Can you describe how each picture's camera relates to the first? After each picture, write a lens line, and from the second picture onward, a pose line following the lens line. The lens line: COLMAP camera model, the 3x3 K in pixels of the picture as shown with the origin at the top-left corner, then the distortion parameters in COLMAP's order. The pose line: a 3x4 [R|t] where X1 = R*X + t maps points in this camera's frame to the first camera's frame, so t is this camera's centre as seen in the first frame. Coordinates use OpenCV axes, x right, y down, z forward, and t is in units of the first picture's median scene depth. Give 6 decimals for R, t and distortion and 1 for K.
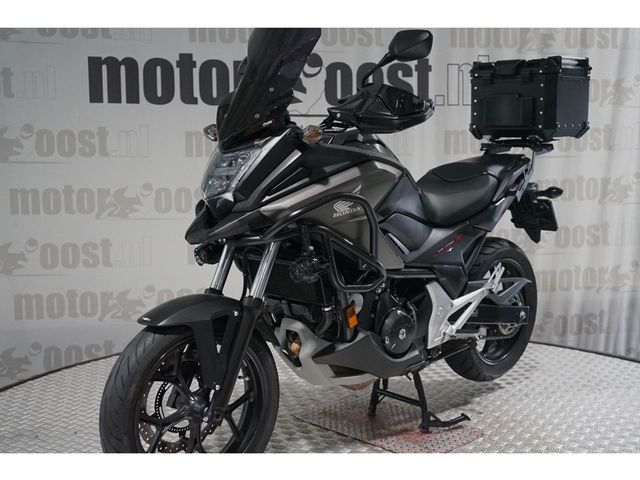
lens RADIAL K [[879.5, 0, 320.1], [0, 879.5, 240.1], [0, 0, 1]] dist [-0.003113, 0.000000]
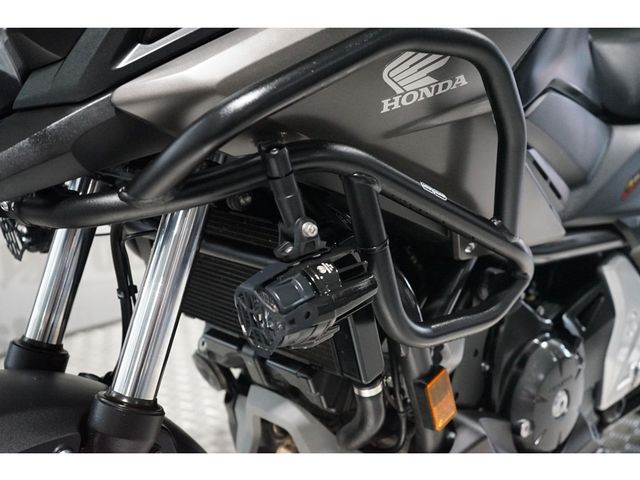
lens RADIAL K [[879.5, 0, 319.2], [0, 879.5, 237.3], [0, 0, 1]] dist [-0.003113, 0.000000]
pose [[0.998709, -0.041464, -0.029344, 0.001086], [0.044599, 0.992273, 0.115783, -0.018551], [0.024317, -0.116942, 0.992841, 0.672935]]
